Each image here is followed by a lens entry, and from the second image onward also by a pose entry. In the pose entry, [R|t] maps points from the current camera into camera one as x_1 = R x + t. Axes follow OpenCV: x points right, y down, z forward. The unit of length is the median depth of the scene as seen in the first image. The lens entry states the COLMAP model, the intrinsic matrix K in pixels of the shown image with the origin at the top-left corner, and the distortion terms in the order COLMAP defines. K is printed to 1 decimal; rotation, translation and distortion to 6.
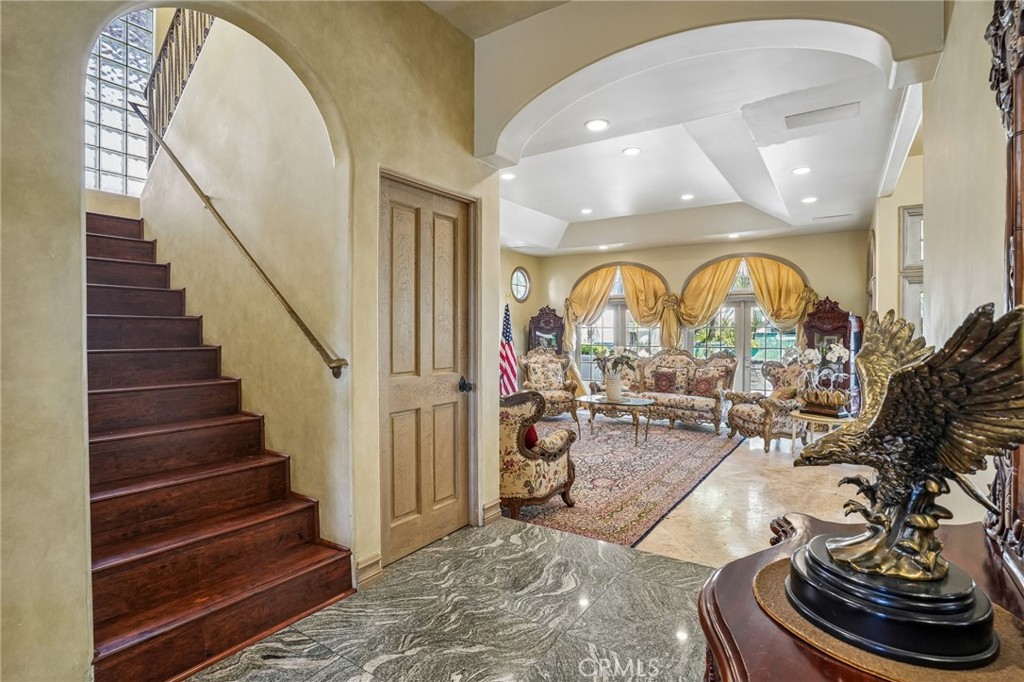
lens RADIAL K [[501.5, 0, 512.0], [0, 501.5, 341.0], [0, 0, 1]] dist [-0.067989, -0.000021]
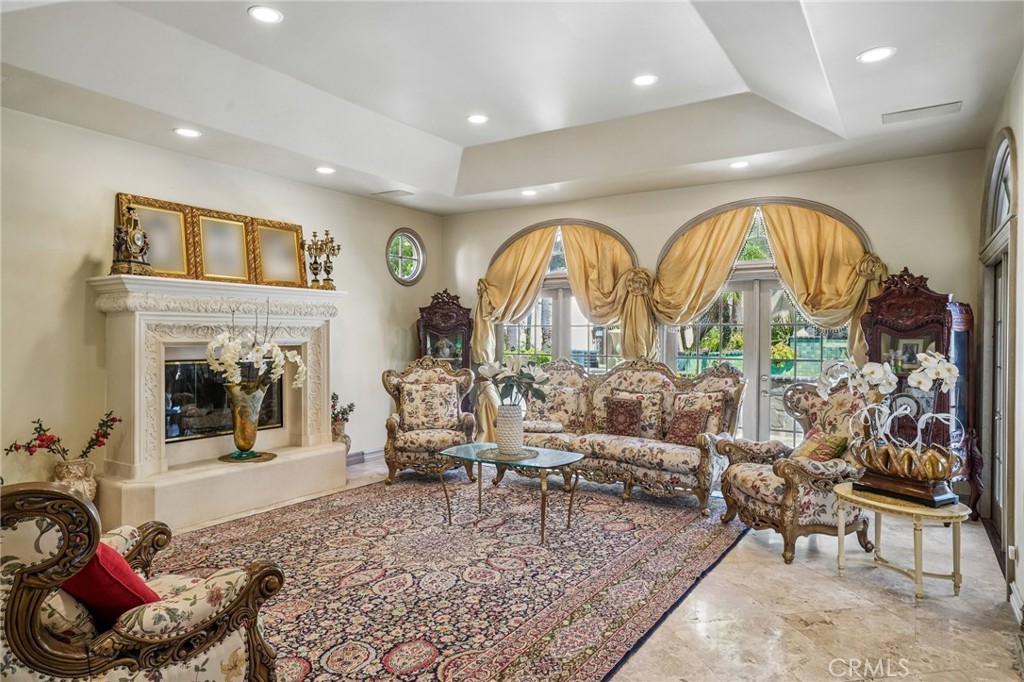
lens RADIAL K [[634.7, 0, 512.0], [0, 634.7, 341.0], [0, 0, 1]] dist [-0.004481, 0.000891]
pose [[0.999653, 0.004116, 0.026004, 0.165706], [-0.003815, 0.999925, -0.011624, 0.002083], [-0.026050, 0.011521, 0.999594, 0.266964]]
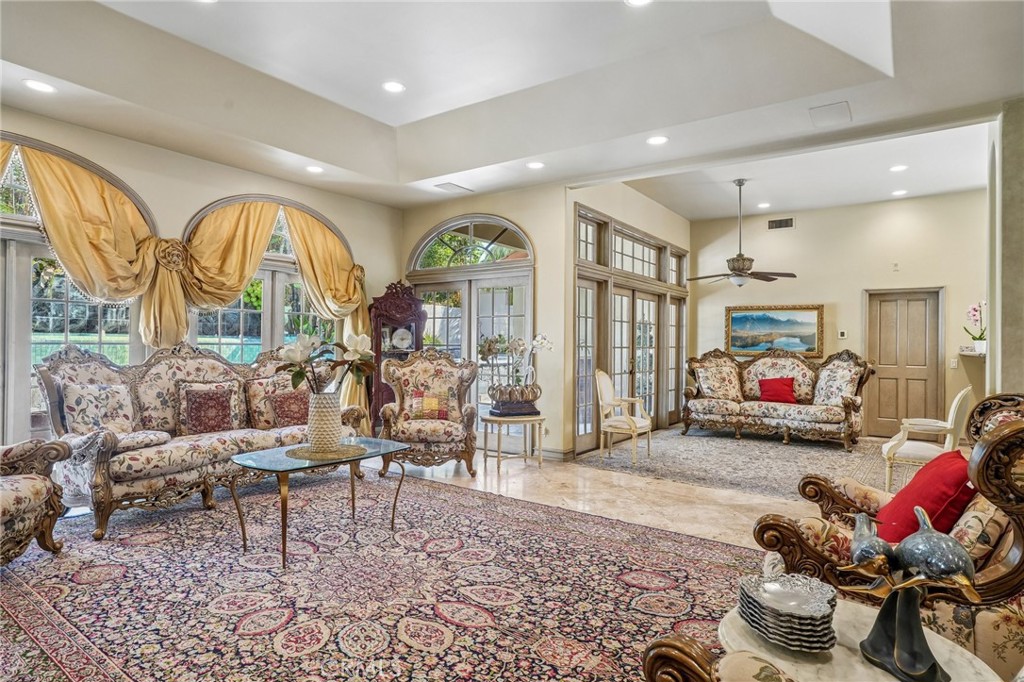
lens RADIAL K [[552.8, 0, 512.0], [0, 552.8, 341.0], [0, 0, 1]] dist [-0.037502, 0.000519]
pose [[0.023122, 0.006319, 0.999713, -0.262260], [0.009970, 0.999929, -0.006551, 0.018981], [-0.999683, 0.010119, 0.023058, 0.722915]]
